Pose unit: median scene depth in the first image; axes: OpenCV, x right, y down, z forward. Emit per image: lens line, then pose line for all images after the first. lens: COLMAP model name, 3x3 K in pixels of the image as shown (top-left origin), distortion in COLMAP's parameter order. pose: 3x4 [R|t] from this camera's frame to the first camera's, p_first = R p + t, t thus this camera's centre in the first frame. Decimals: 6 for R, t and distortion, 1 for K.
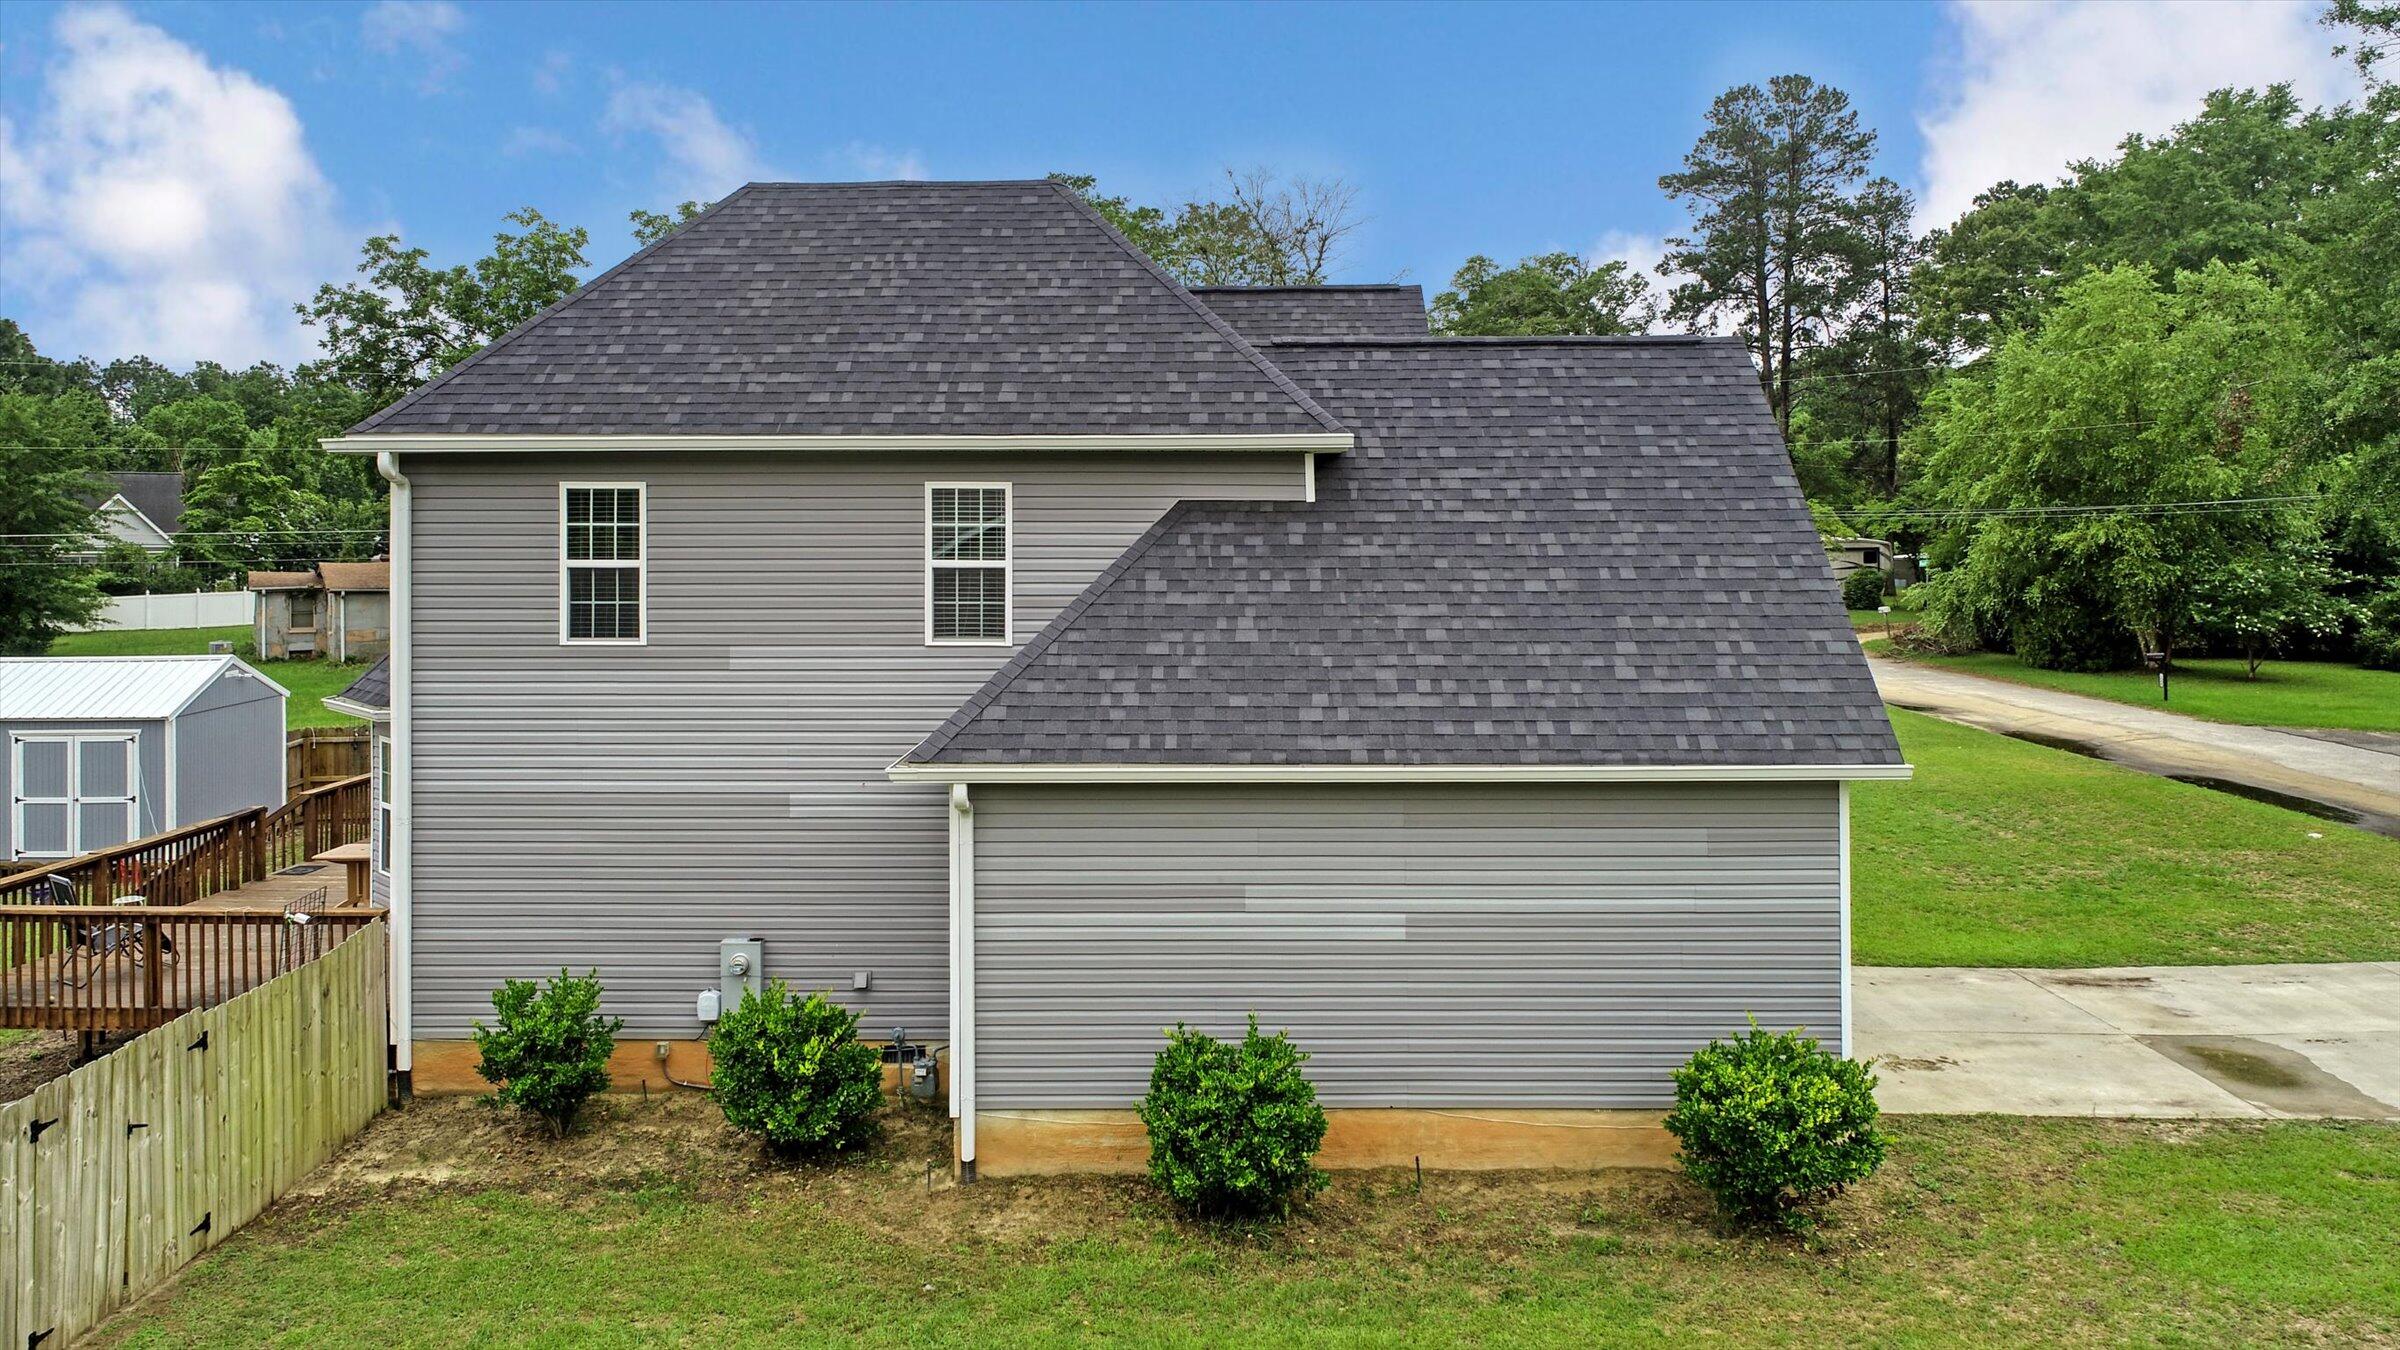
lens RADIAL K [[1758.0, 0, 1126.5], [0, 1758.0, 687.1], [0, 0, 1]] dist [-0.004145, 0.003089]
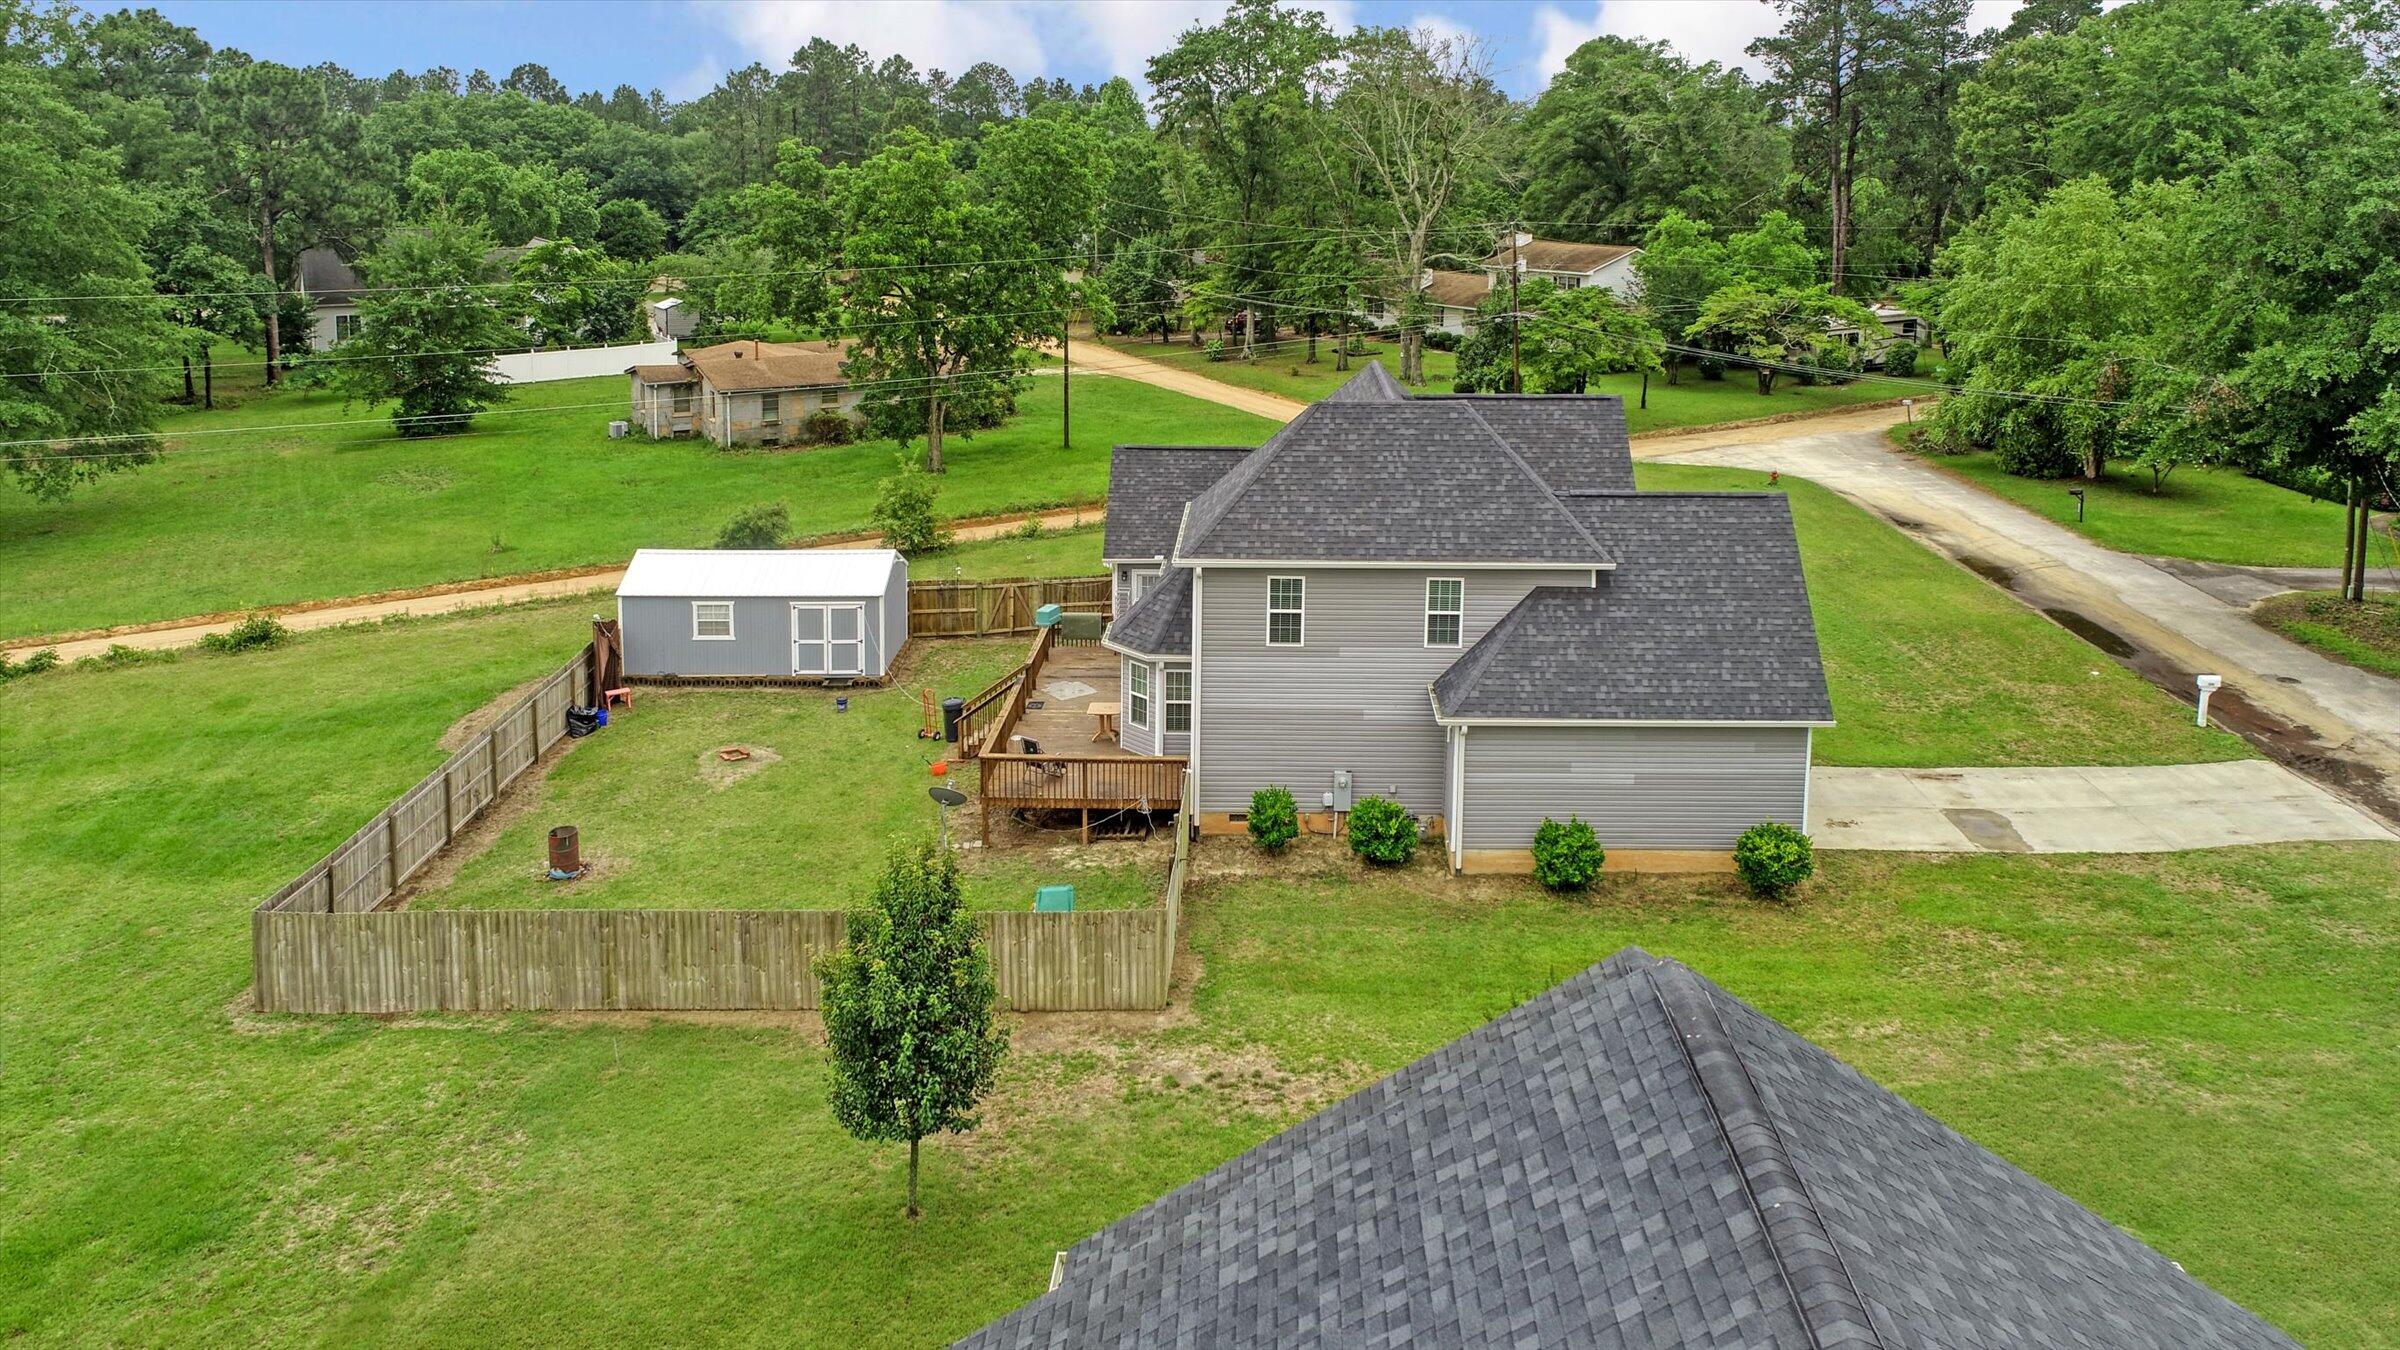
lens RADIAL K [[1711.9, 0, 1265.0], [0, 1711.9, 605.4], [0, 0, 1]] dist [-0.003326, -0.000101]
pose [[0.999239, 0.011320, 0.037335, -0.416688], [-0.016899, 0.988129, 0.152693, -0.426487], [-0.035163, -0.153208, 0.987568, -1.223935]]
